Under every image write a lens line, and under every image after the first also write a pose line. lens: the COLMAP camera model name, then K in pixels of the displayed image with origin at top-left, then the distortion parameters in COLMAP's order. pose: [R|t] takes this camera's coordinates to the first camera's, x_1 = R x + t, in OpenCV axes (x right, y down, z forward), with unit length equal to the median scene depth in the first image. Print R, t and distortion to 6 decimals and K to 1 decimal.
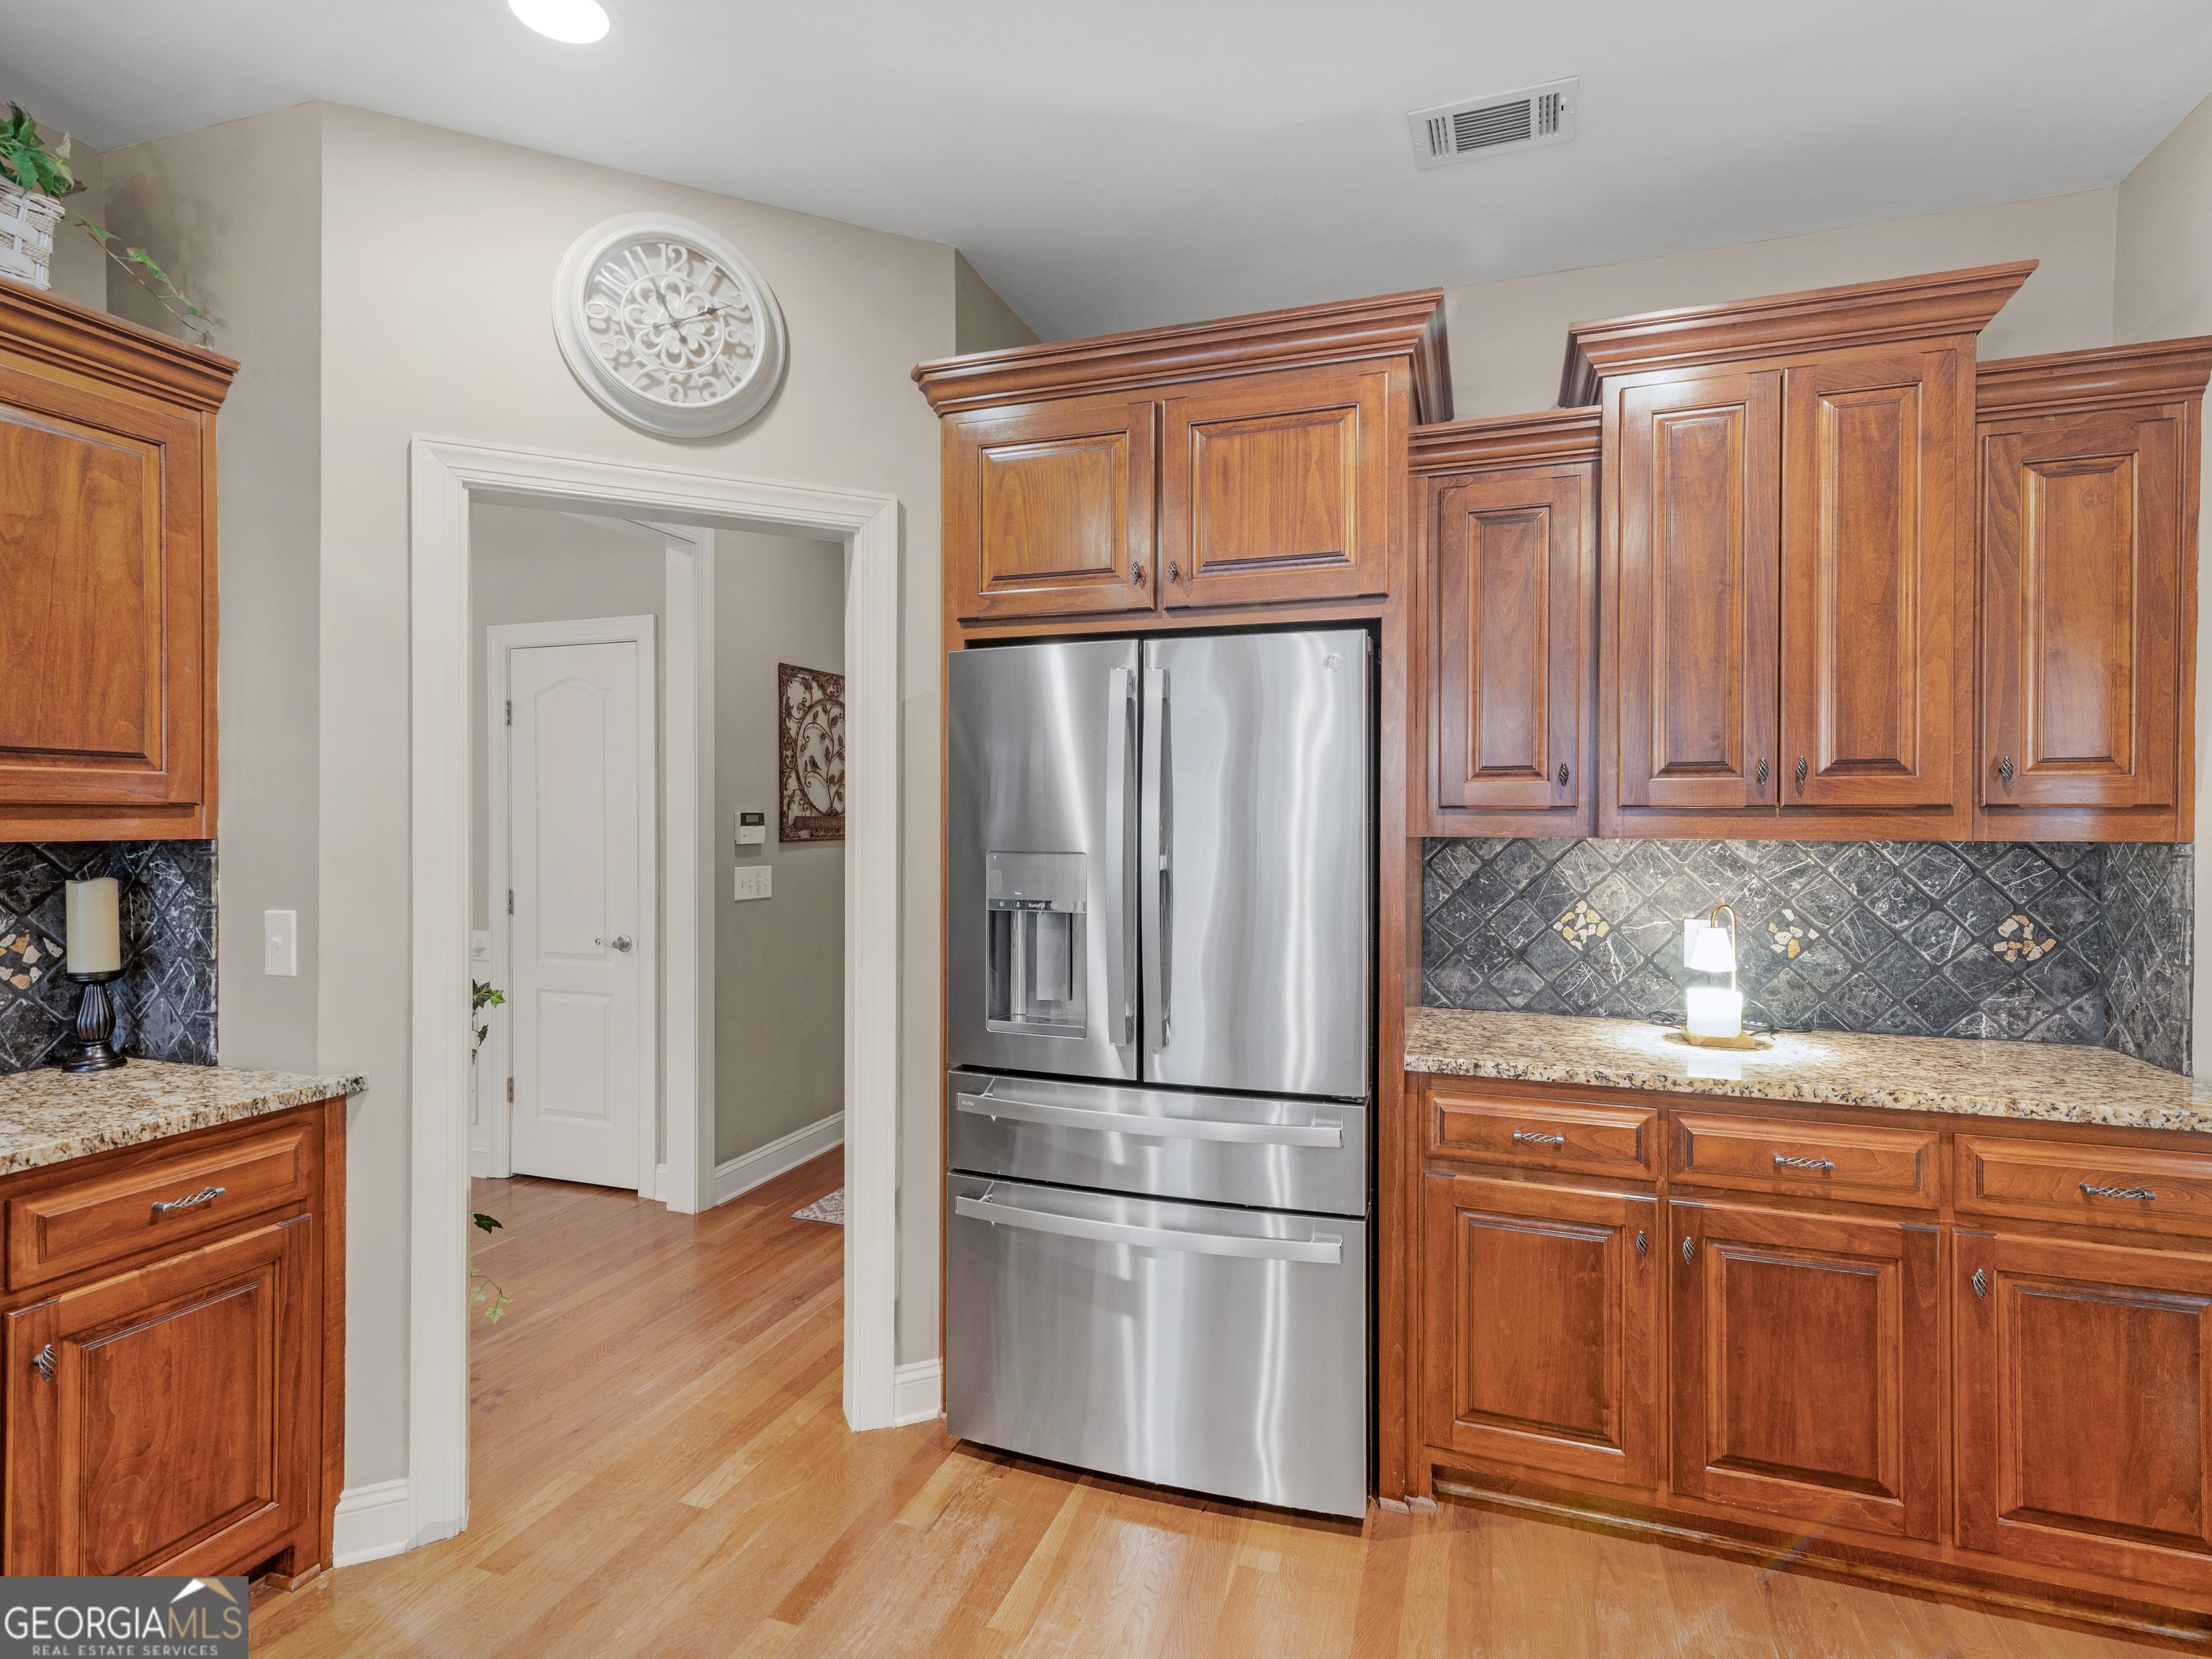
lens RADIAL K [[1114.8, 0, 1102.3], [0, 1114.8, 825.8], [0, 0, 1]] dist [0.006577, -0.001425]
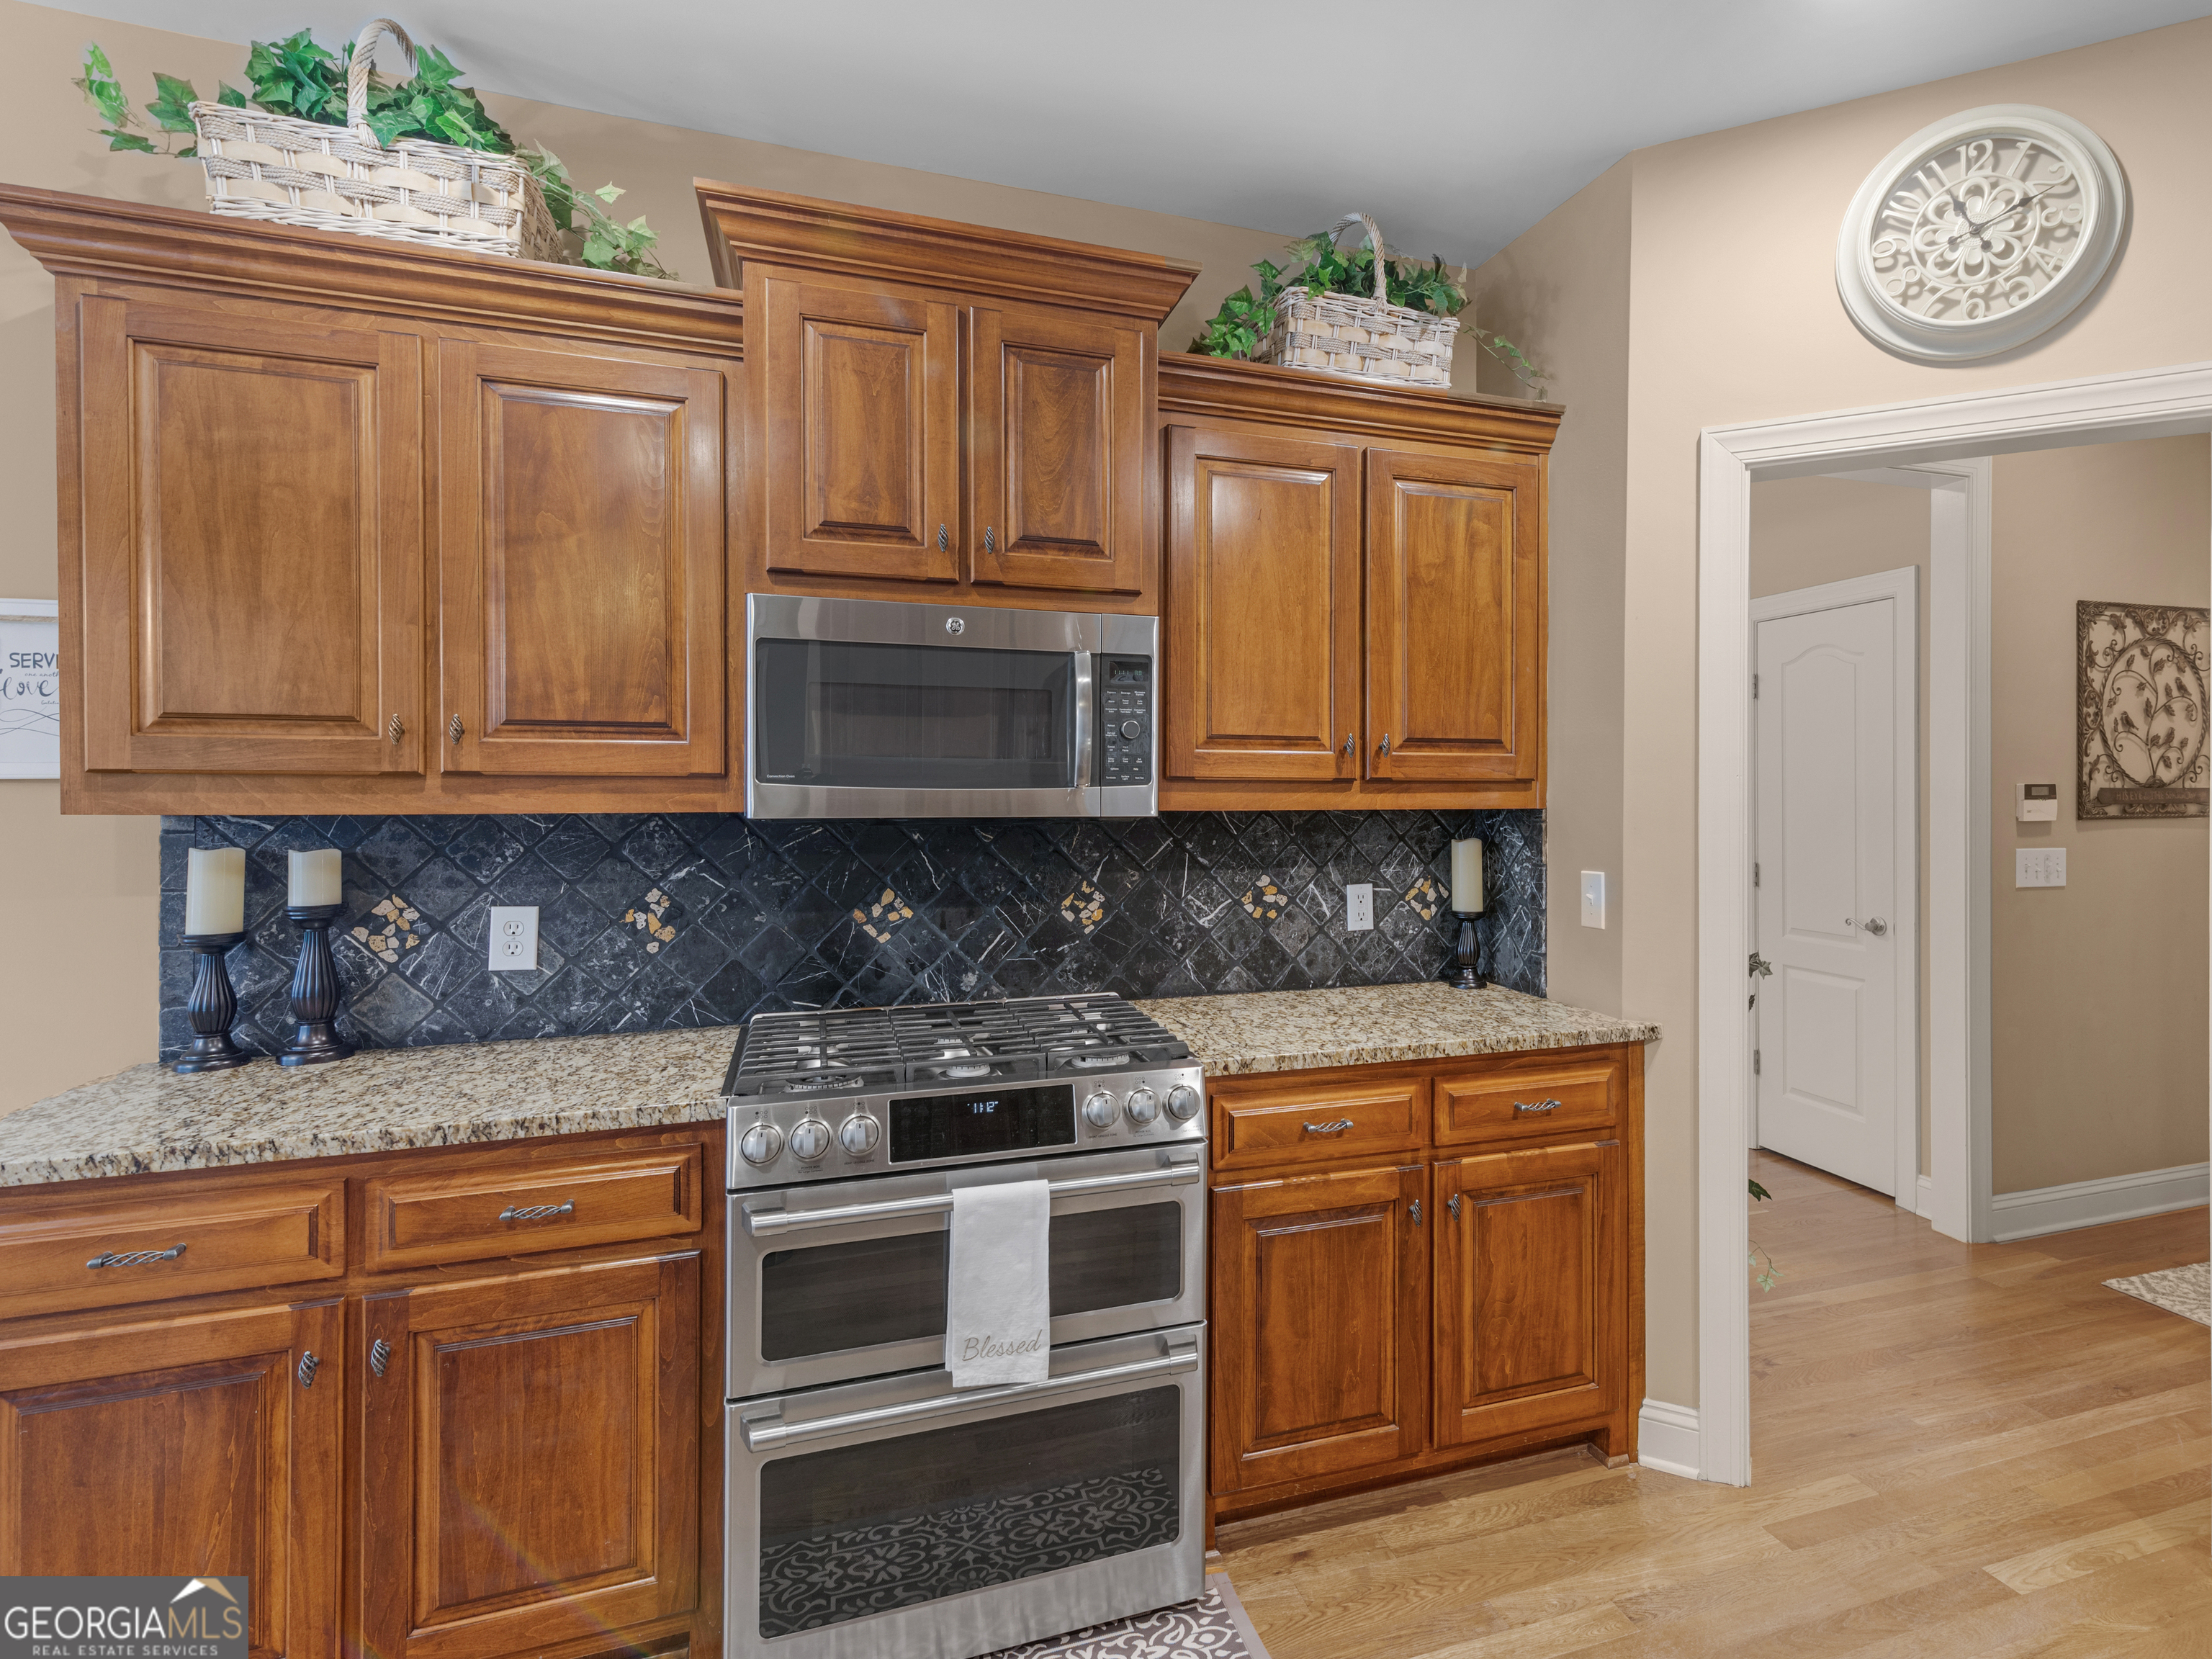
lens RADIAL K [[1114.8, 0, 1122.3], [0, 1114.8, 797.5], [0, 0, 1]] dist [0.006577, -0.001425]
pose [[0.622780, 0.000694, -0.782397, -0.122458], [-0.003231, 0.999993, -0.001685, 0.002903], [0.782391, 0.003577, 0.622778, -0.087084]]
